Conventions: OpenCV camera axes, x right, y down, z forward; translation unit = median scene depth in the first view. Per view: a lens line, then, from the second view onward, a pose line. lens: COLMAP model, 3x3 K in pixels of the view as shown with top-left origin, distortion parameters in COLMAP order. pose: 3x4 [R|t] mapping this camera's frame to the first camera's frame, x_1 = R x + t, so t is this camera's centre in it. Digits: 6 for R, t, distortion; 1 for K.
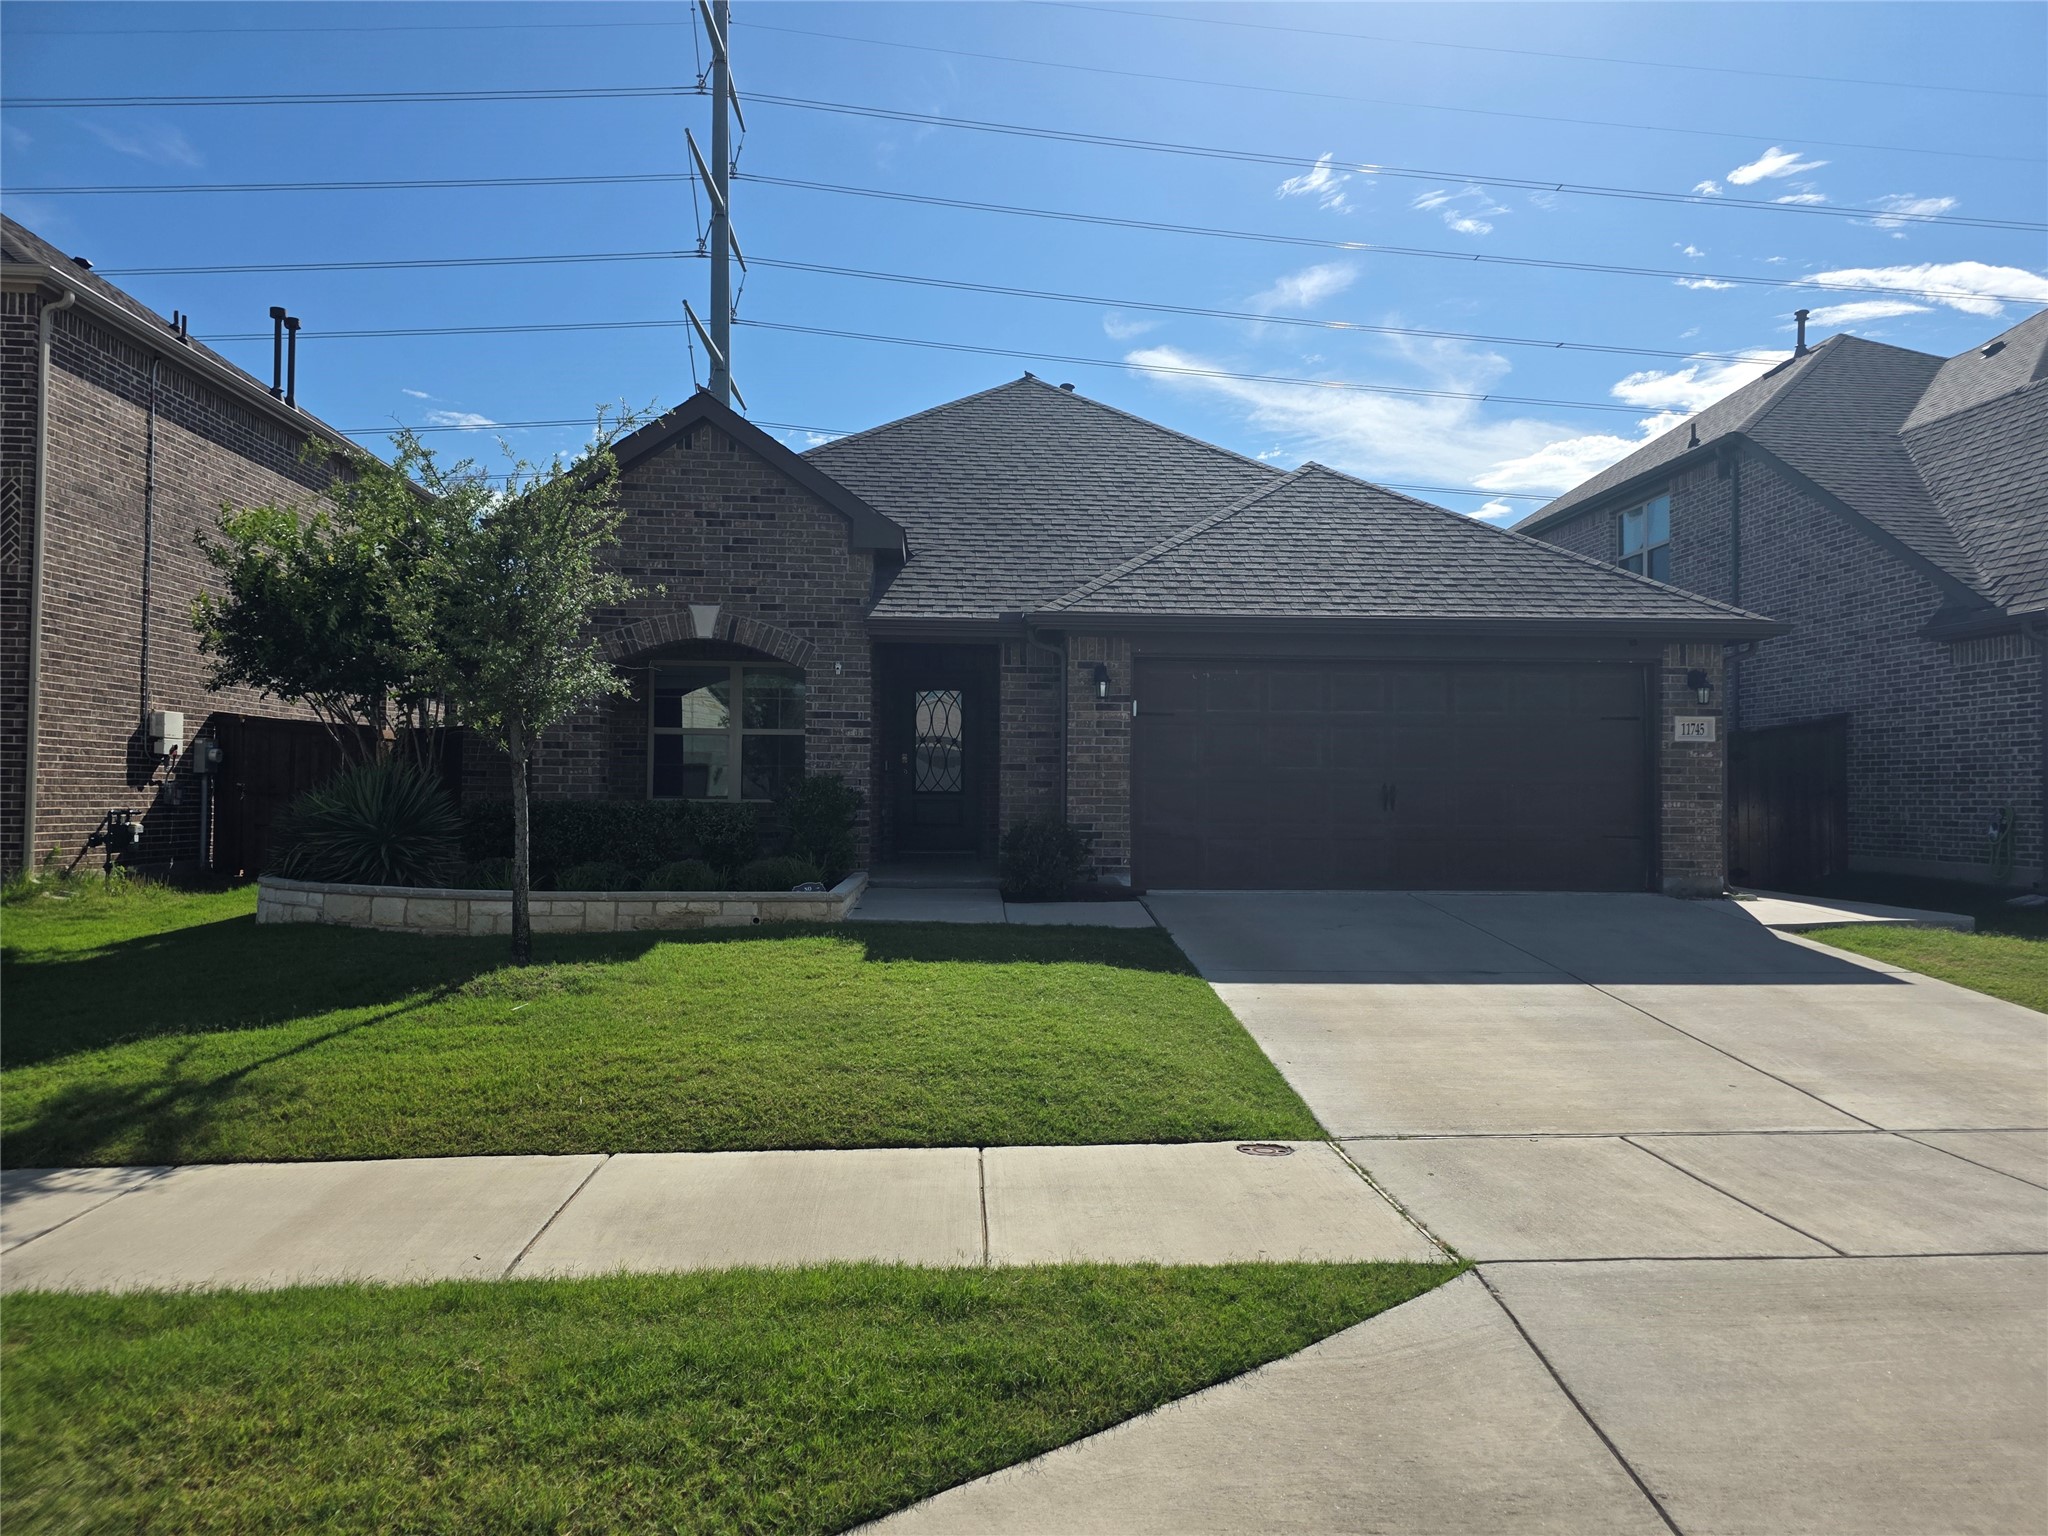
lens RADIAL K [[1390.5, 0, 1036.4], [0, 1390.5, 778.0], [0, 0, 1]] dist [0.058402, -0.001072]
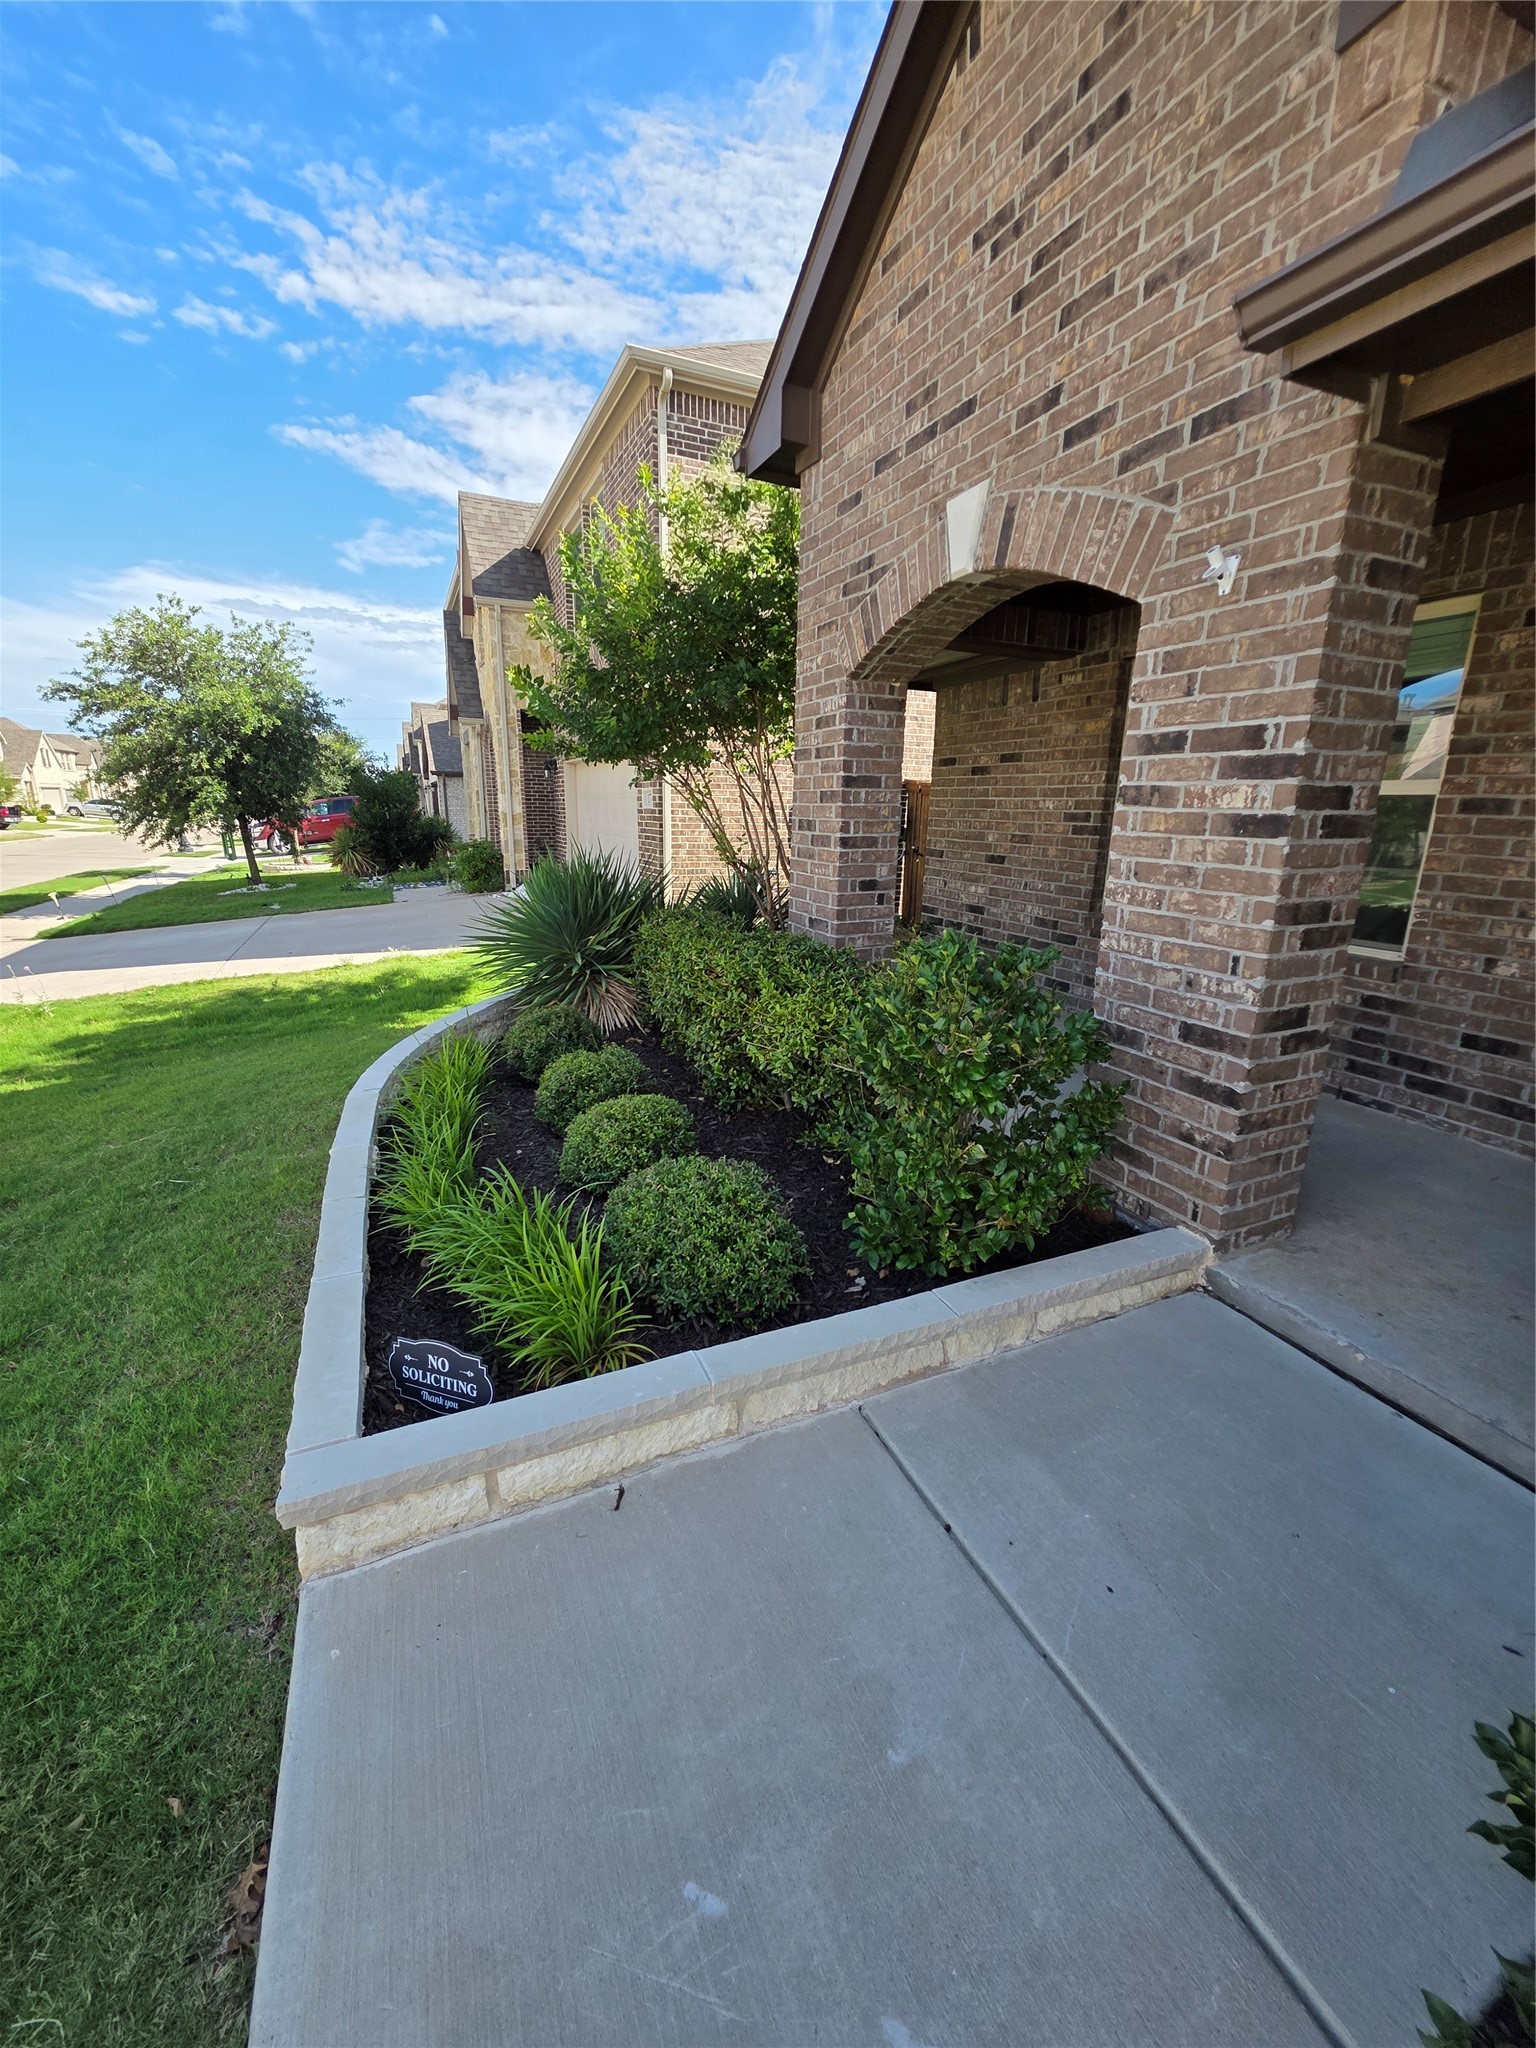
lens RADIAL K [[820.6, 0, 768.4], [0, 820.6, 1026.6], [0, 0, 1]] dist [-0.000871, -0.000641]
pose [[0.345932, 0.240322, -0.906960, 0.004860], [-0.001257, 0.966758, 0.255688, -0.030031], [0.938259, -0.087311, 0.334735, 0.843120]]
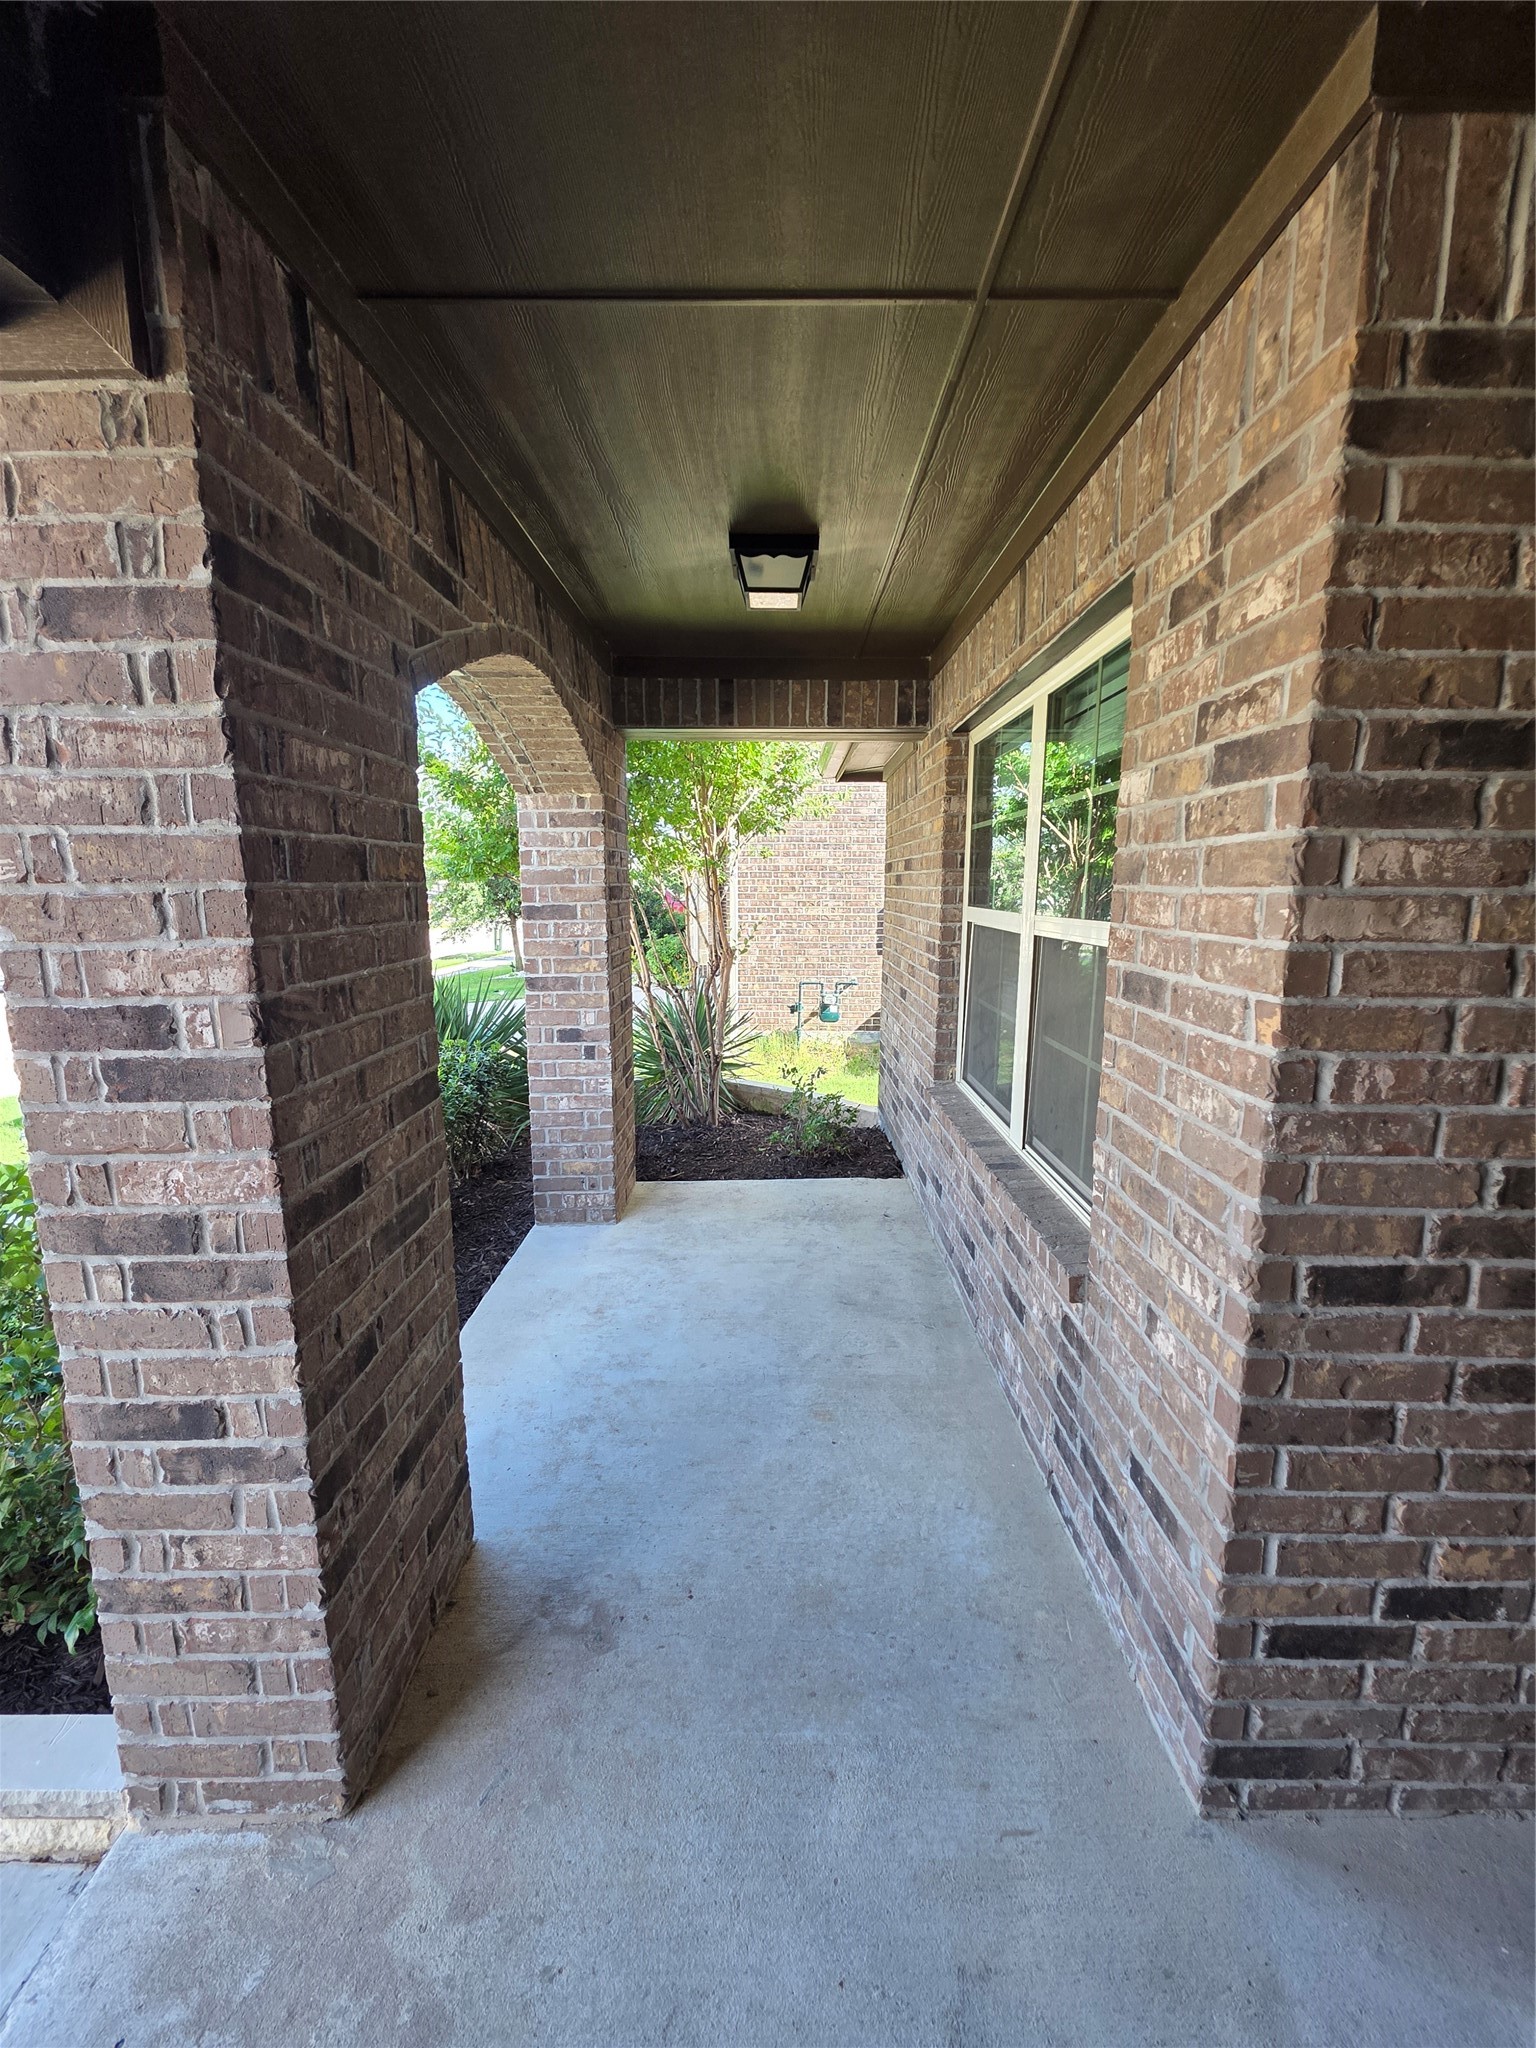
lens RADIAL K [[820.6, 0, 770.8], [0, 820.6, 1023.8], [0, 0, 1]] dist [-0.000871, -0.000641]
pose [[-0.070894, 0.156731, -0.985094, -0.036698], [0.015869, 0.987631, 0.155993, -0.045485], [0.997358, -0.004573, -0.072504, 1.087130]]
